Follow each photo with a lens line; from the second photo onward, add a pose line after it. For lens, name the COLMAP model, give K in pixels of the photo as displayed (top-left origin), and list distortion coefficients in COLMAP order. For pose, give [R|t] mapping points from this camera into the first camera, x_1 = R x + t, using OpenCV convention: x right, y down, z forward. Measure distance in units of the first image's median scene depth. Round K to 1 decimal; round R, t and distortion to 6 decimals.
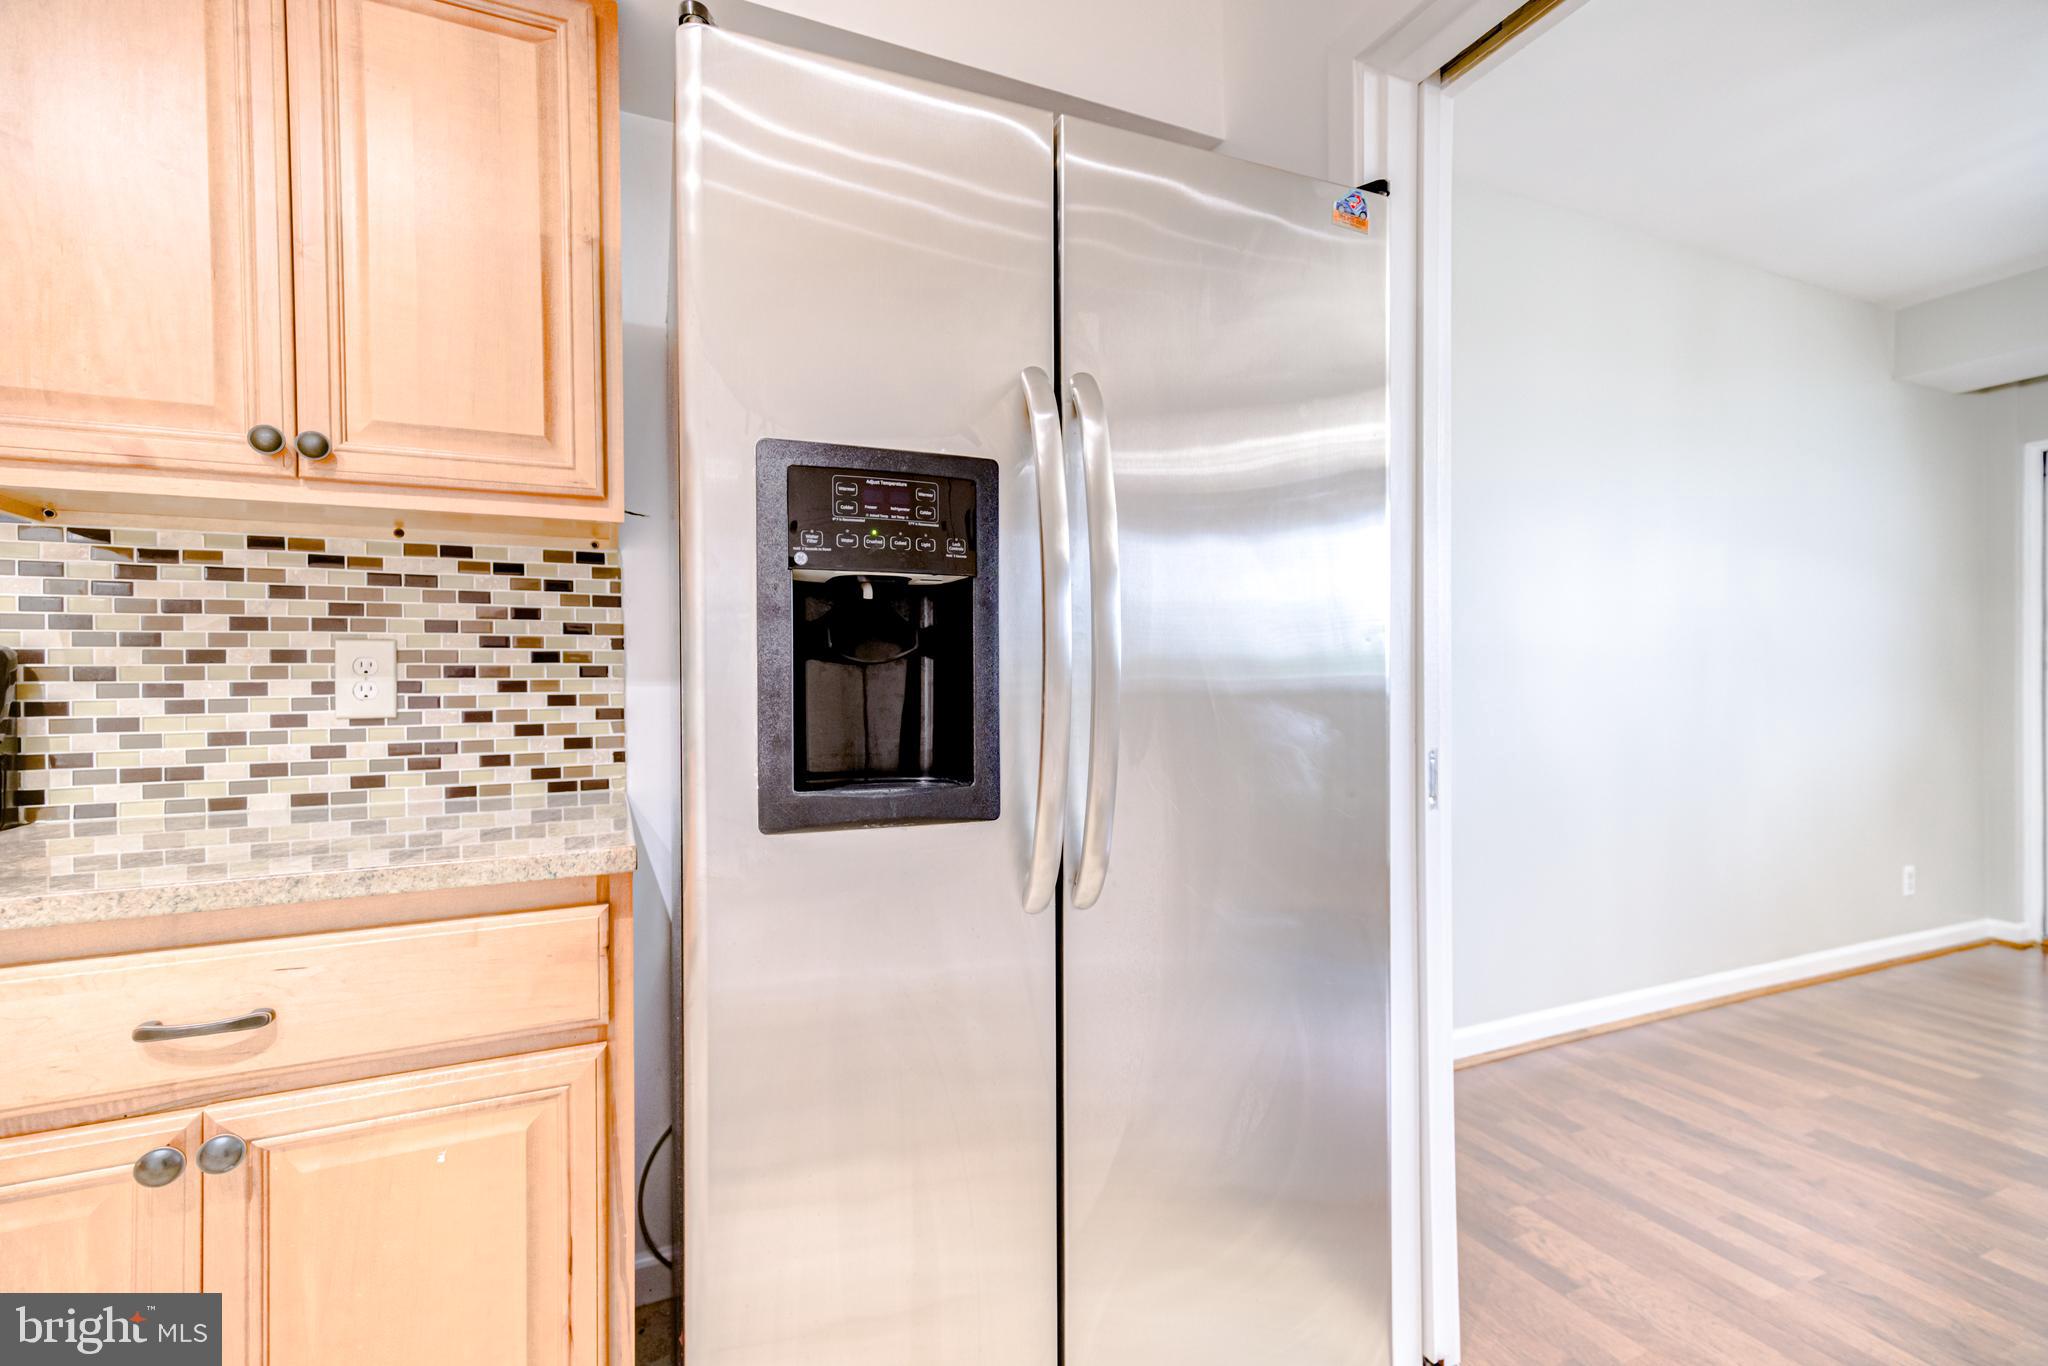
lens RADIAL K [[927.7, 0, 1024.0], [0, 927.7, 683.0], [0, 0, 1]] dist [0.012500, 0.000167]
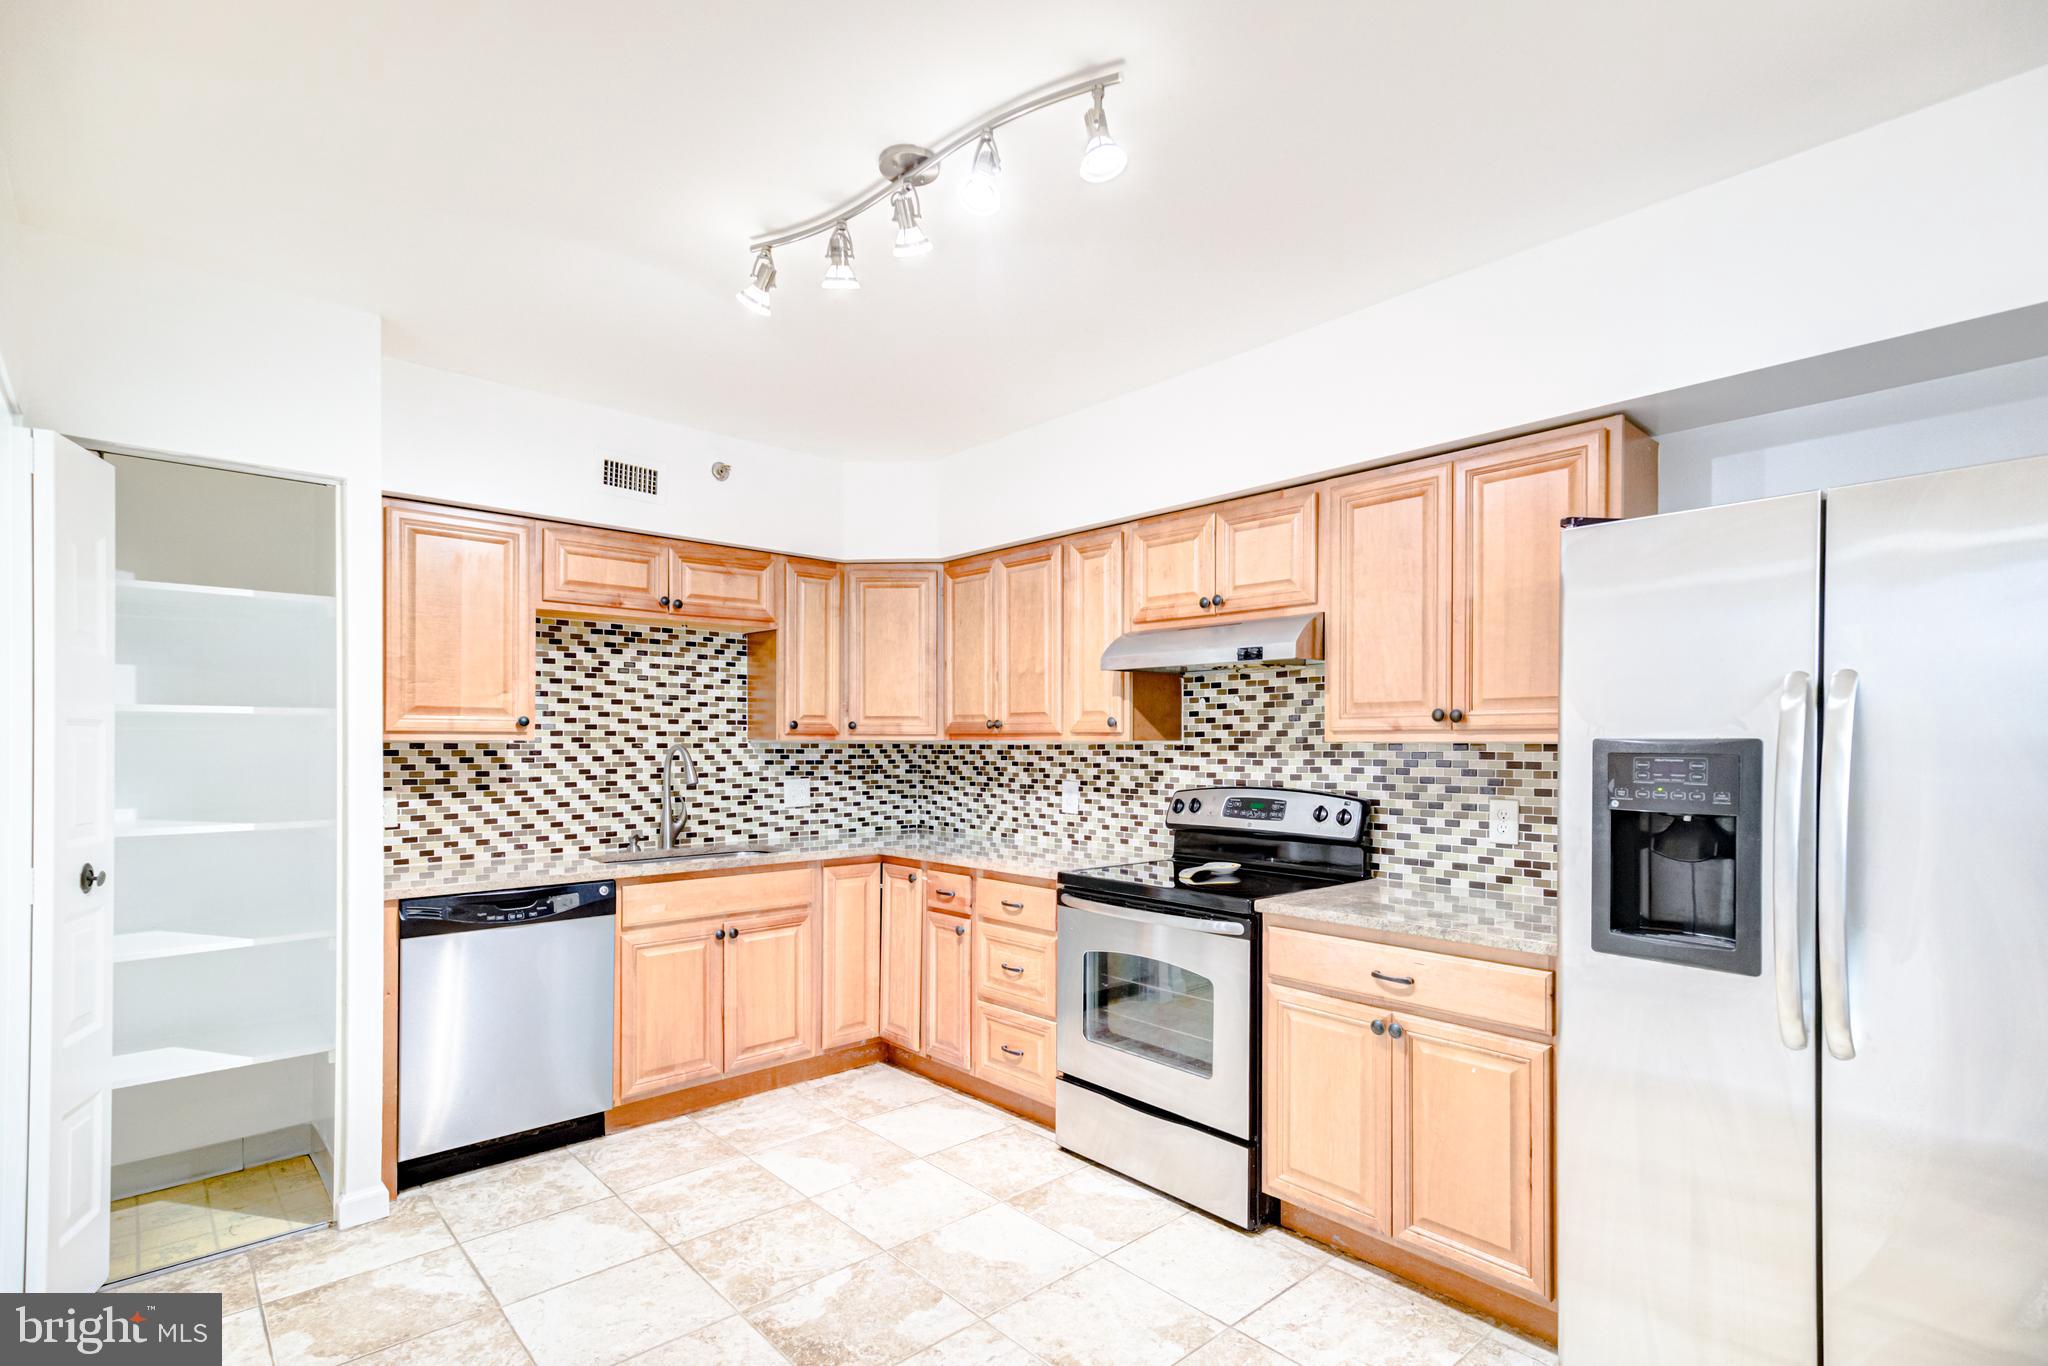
lens RADIAL K [[952.4, 0, 1043.5], [0, 952.4, 743.0], [0, 0, 1]] dist [-0.000412, -0.000073]
pose [[0.320299, 0.011090, -0.947252, 0.758848], [-0.009043, 0.999922, 0.008649, -0.168326], [0.947274, 0.005796, 0.320374, -0.428284]]
